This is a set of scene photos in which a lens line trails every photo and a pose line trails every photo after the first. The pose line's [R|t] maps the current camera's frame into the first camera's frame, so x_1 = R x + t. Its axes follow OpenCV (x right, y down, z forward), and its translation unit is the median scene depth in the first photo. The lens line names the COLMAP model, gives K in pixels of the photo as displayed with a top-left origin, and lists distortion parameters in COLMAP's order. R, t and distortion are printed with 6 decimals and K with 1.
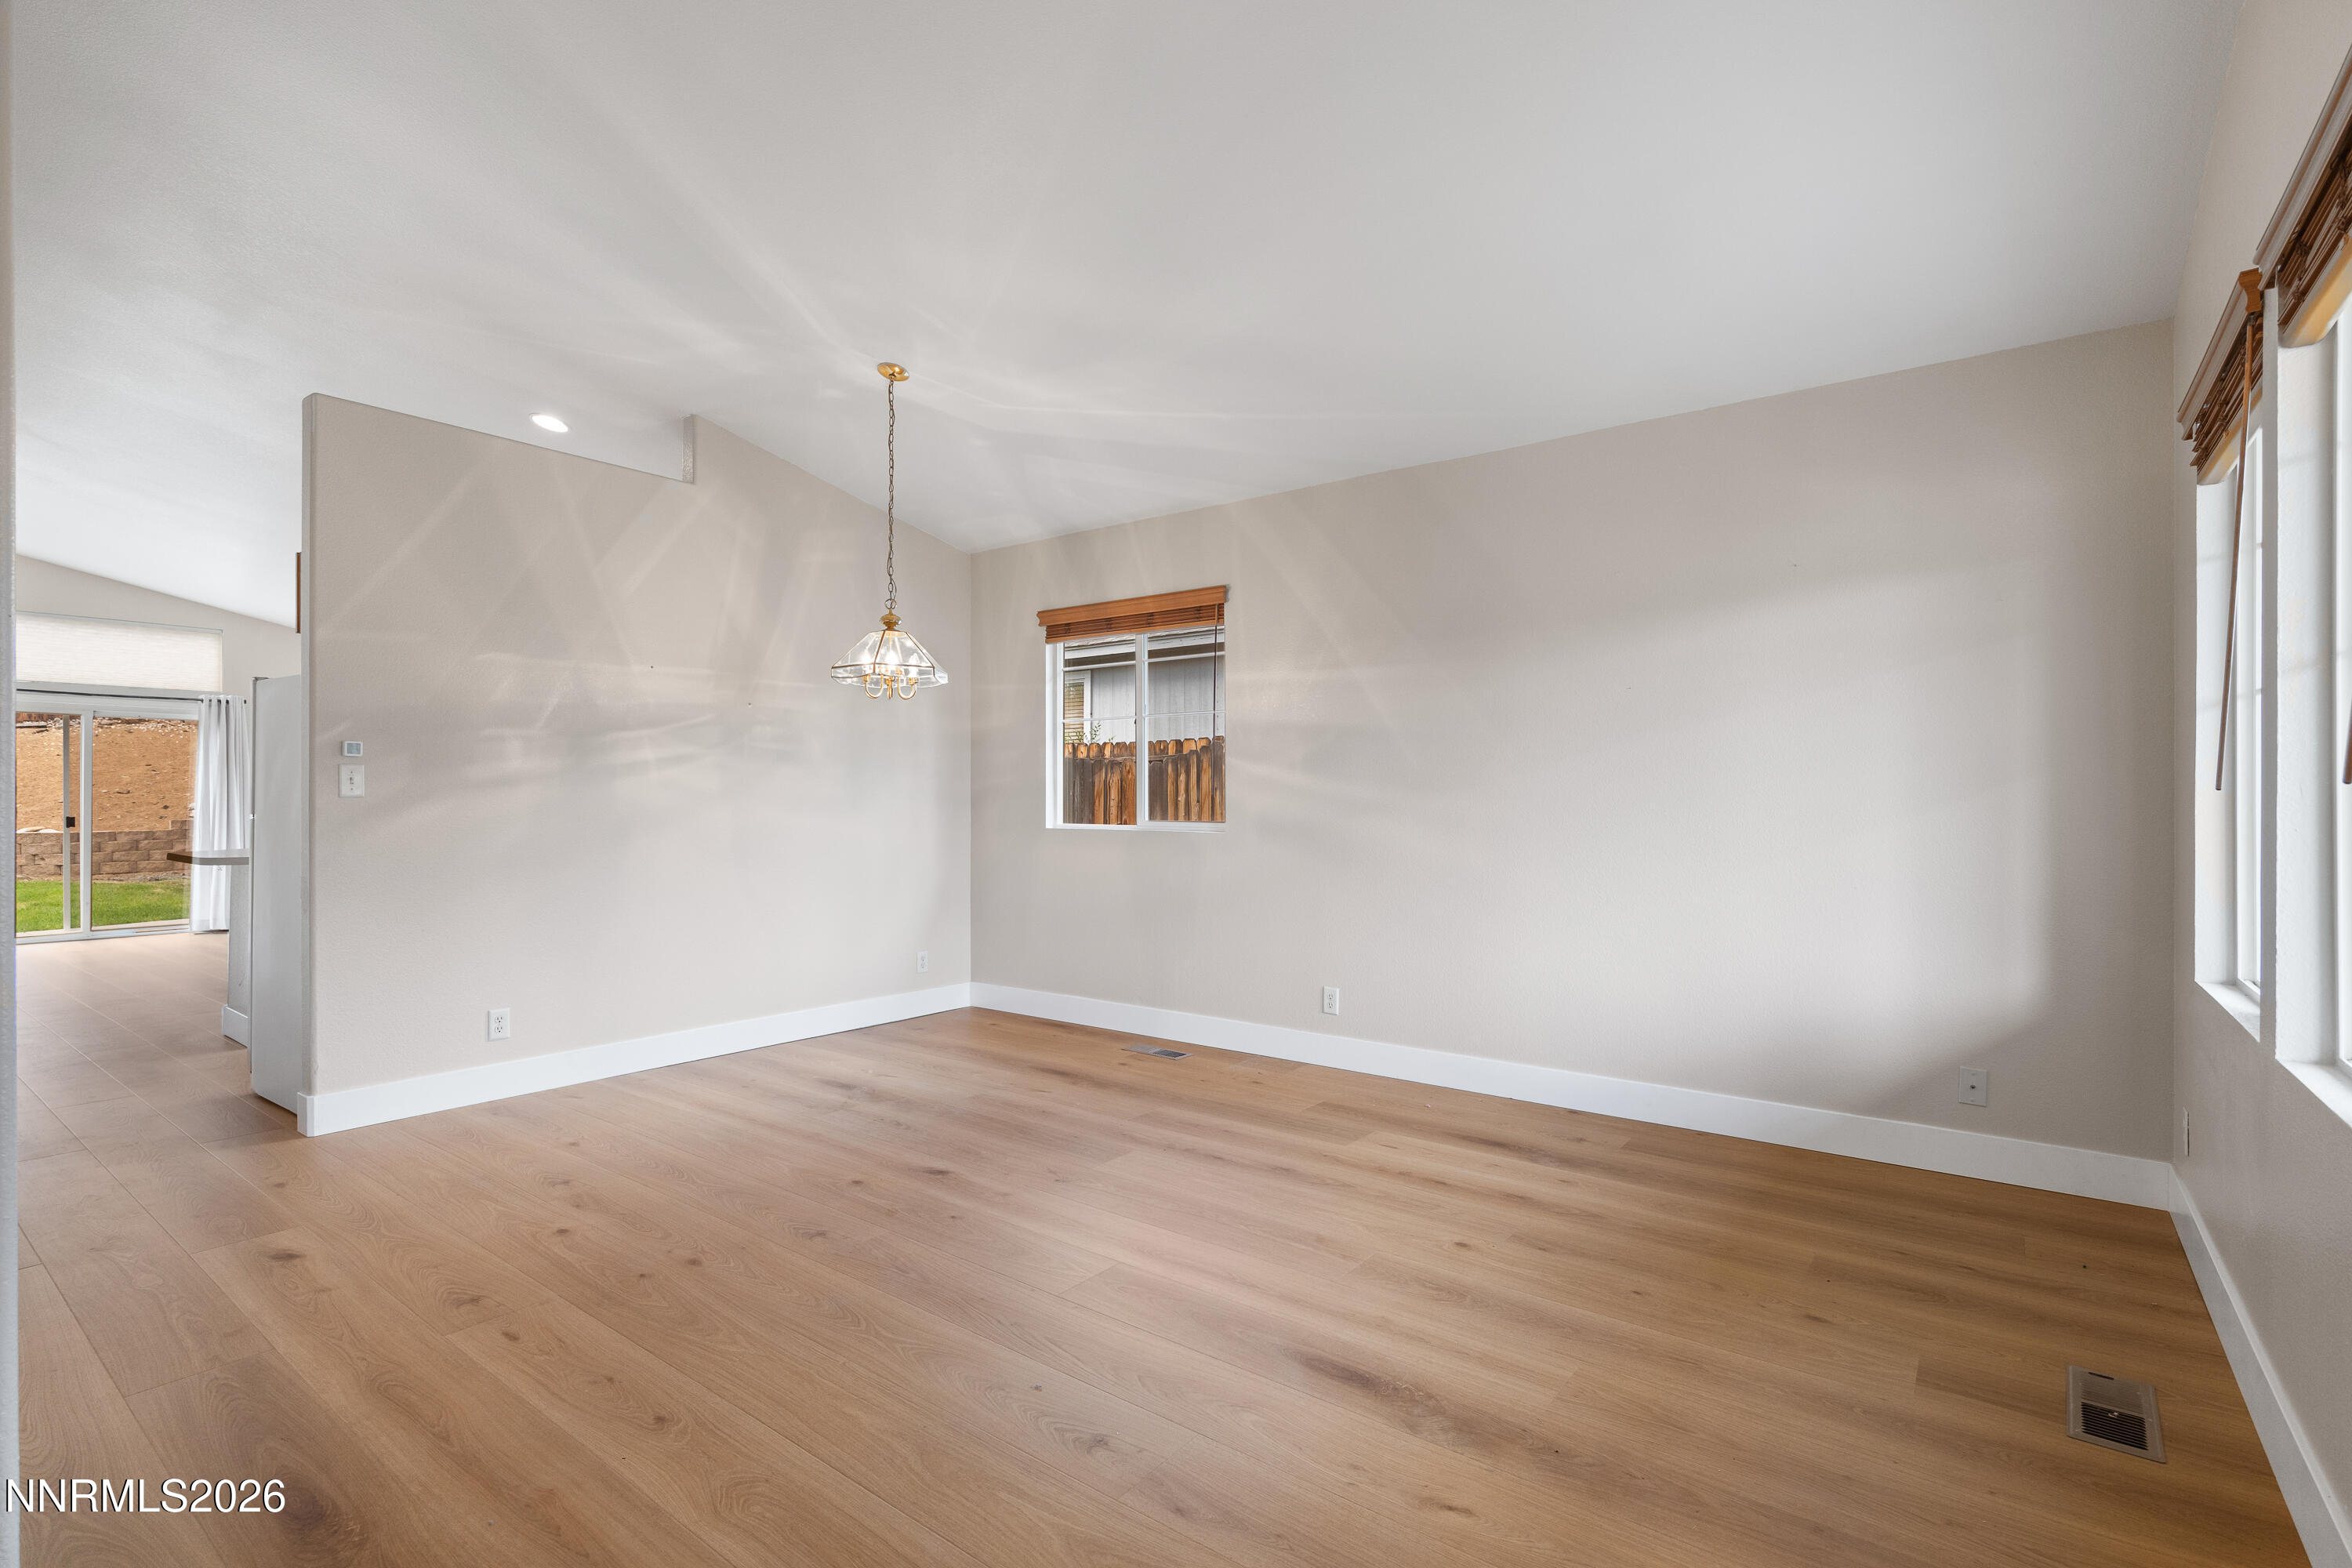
lens RADIAL K [[1076.8, 0, 1185.5], [0, 1076.8, 793.9], [0, 0, 1]] dist [-0.004090, -0.000340]
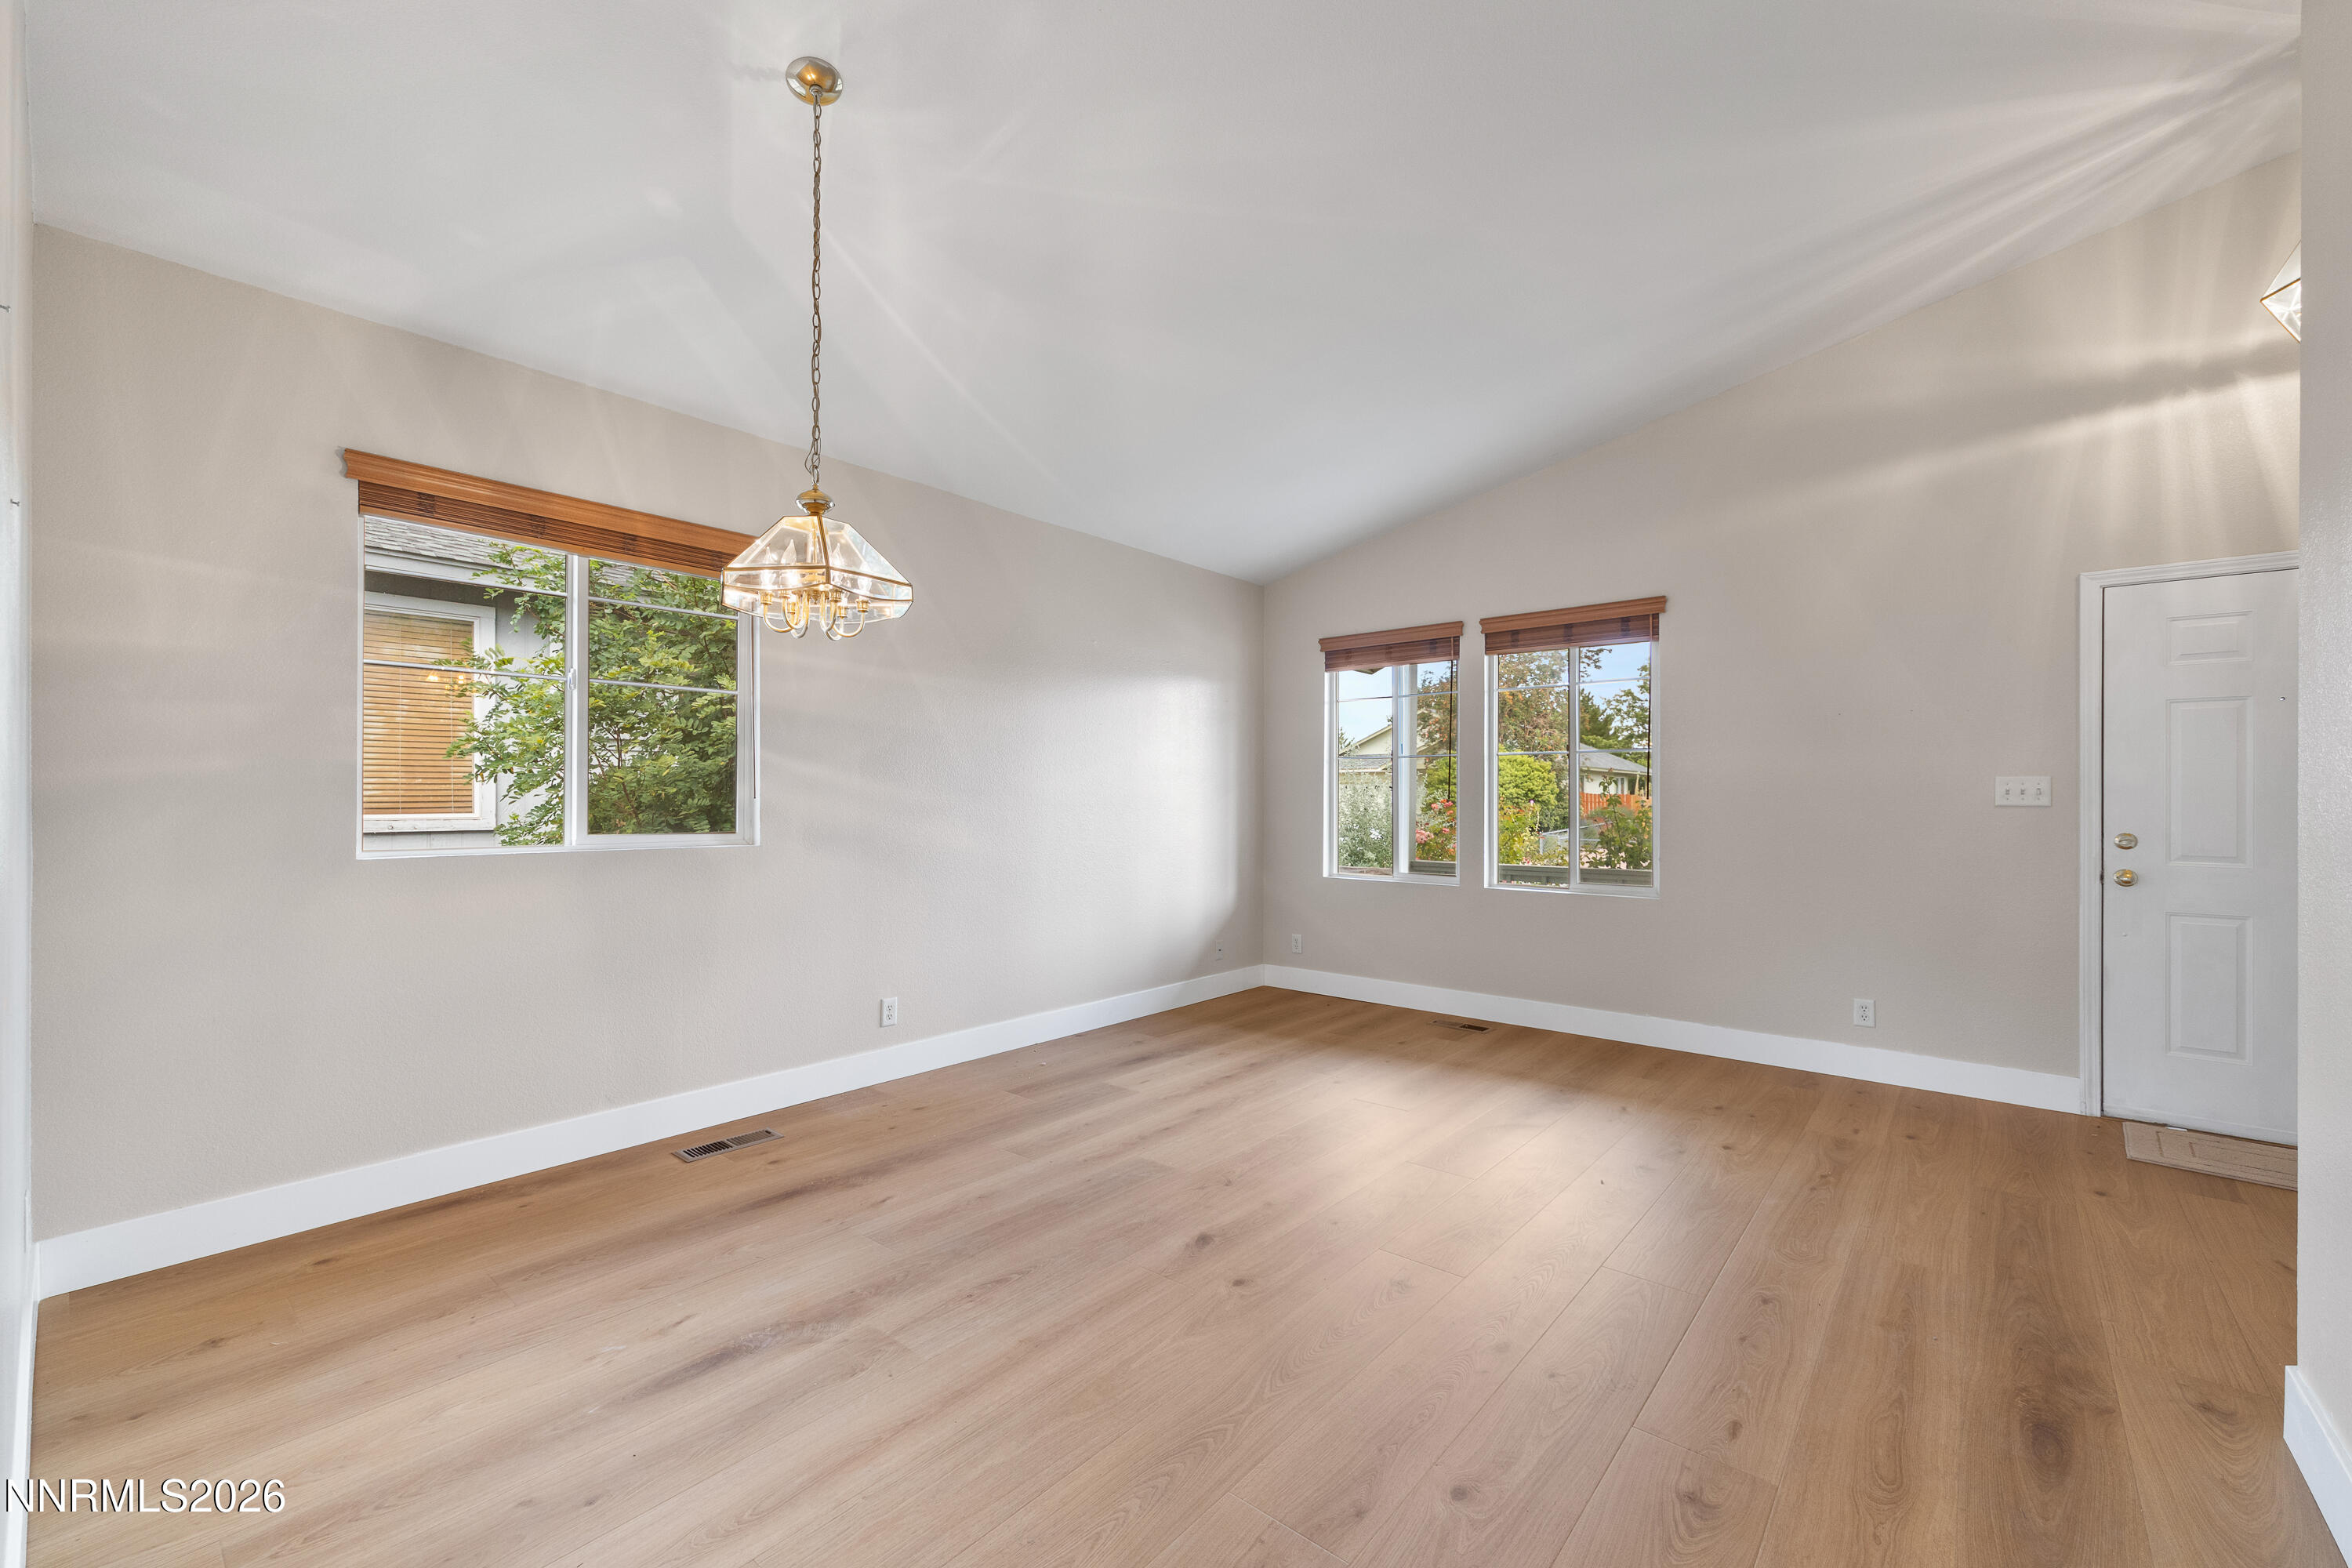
lens RADIAL K [[955.9, 0, 1176.5], [0, 955.9, 790.0], [0, 0, 1]] dist [-0.001556, 0.000657]
pose [[0.062424, 0.008370, 0.998015, -0.902715], [-0.004443, 0.999957, -0.008108, -0.000025], [-0.998040, -0.003928, 0.062458, 0.886962]]
